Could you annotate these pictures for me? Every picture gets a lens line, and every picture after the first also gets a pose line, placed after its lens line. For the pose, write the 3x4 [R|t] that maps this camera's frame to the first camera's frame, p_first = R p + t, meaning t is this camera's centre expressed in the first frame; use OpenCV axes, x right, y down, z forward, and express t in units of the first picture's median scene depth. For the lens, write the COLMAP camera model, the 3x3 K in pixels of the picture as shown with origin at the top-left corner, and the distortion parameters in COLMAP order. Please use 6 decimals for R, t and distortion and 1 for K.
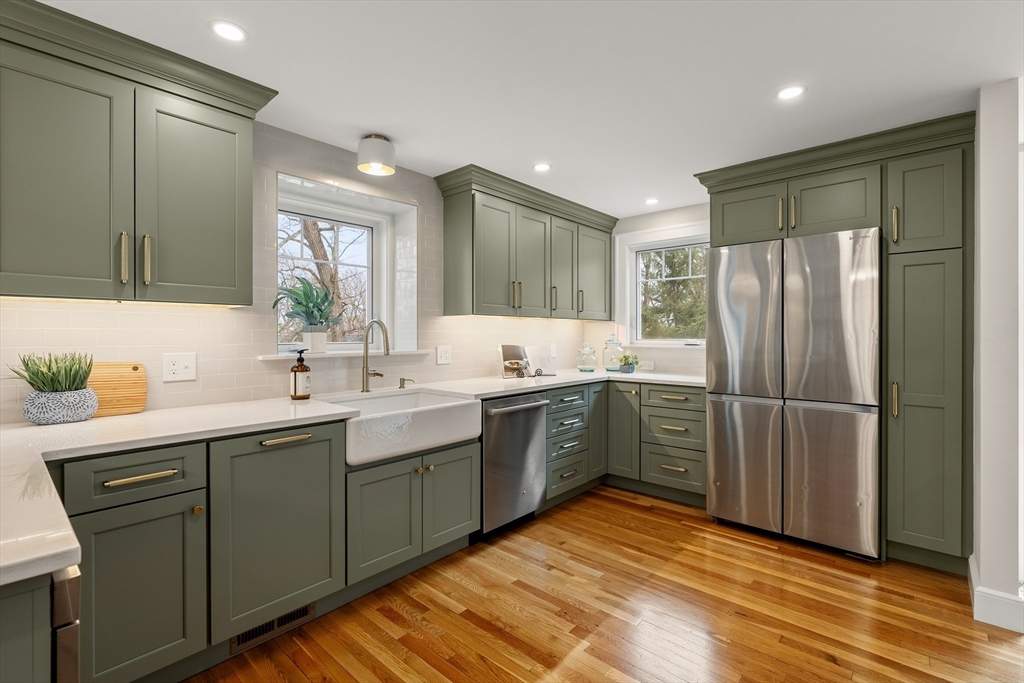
lens RADIAL K [[464.8, 0, 510.7], [0, 464.8, 336.8], [0, 0, 1]] dist [-0.003075, 0.000301]
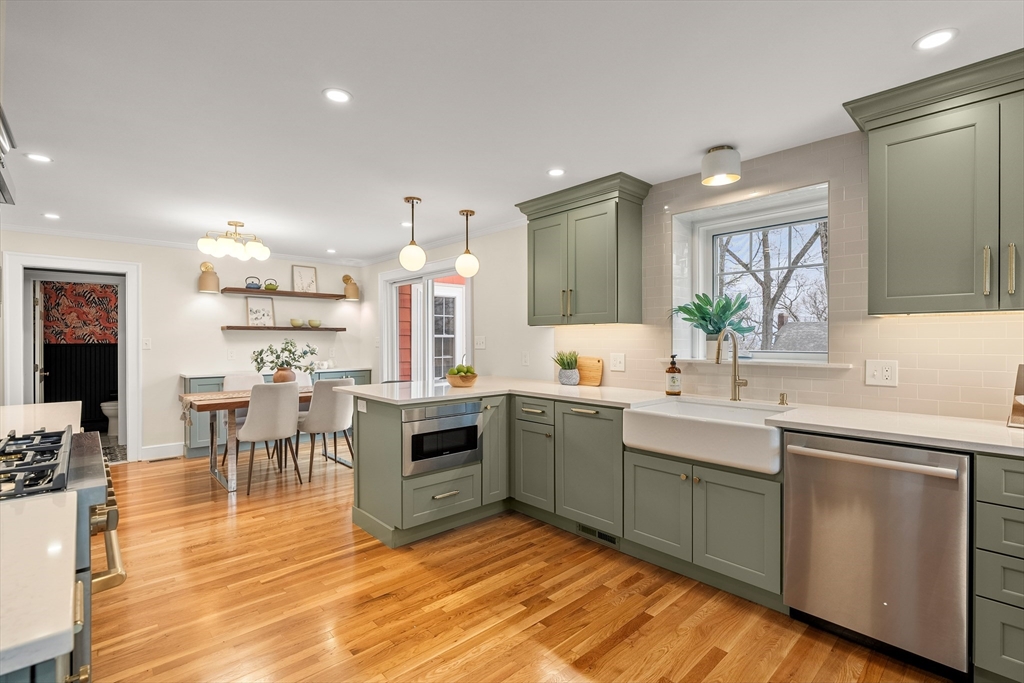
lens RADIAL K [[471.5, 0, 515.3], [0, 471.5, 343.1], [0, 0, 1]] dist [-0.002451, -0.000049]
pose [[-0.094424, 0.008666, -0.995494, 0.667652], [-0.003340, 0.999954, 0.009022, -0.011121], [0.995526, 0.004176, -0.094391, 0.559753]]
